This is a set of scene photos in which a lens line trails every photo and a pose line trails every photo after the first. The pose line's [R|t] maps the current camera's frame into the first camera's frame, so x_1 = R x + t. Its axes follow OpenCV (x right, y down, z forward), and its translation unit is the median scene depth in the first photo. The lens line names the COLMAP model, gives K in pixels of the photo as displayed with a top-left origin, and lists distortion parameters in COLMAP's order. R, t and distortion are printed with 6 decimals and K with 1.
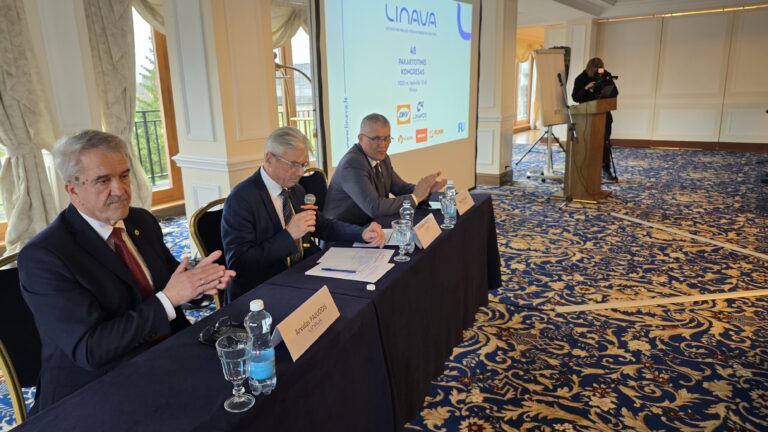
lens RADIAL K [[522.9, 0, 381.9], [0, 522.9, 205.9], [0, 0, 1]] dist [0.084925, -0.068546]
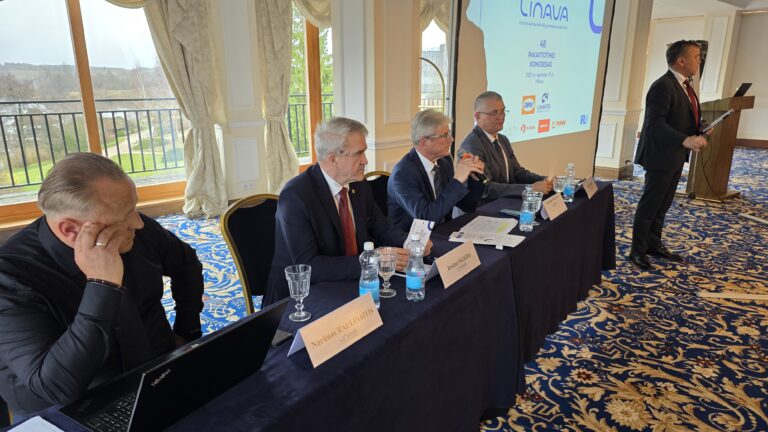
lens RADIAL K [[517.2, 0, 395.6], [0, 517.2, 216.8], [0, 0, 1]] dist [0.044860, -0.017285]
pose [[0.982561, 0.073955, -0.170601, -0.037194], [-0.066519, 0.996586, 0.048910, 0.023491], [0.173636, -0.036709, 0.984125, -0.116410]]
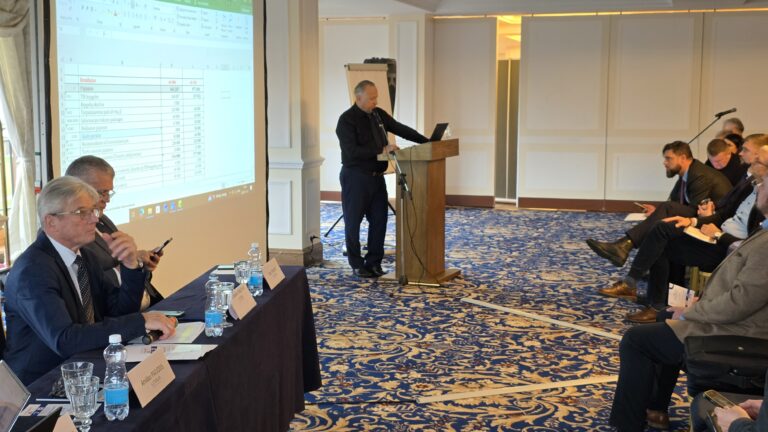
lens RADIAL K [[1002.6, 0, 384.0], [0, 1002.6, 216.0], [0, 0, 1]] dist [0.016445, 0.009161]
pose [[0.950763, -0.011440, 0.309708, -0.125282], [0.044106, 0.994141, -0.098678, 0.049871], [-0.306764, 0.107480, 0.945698, -0.405663]]
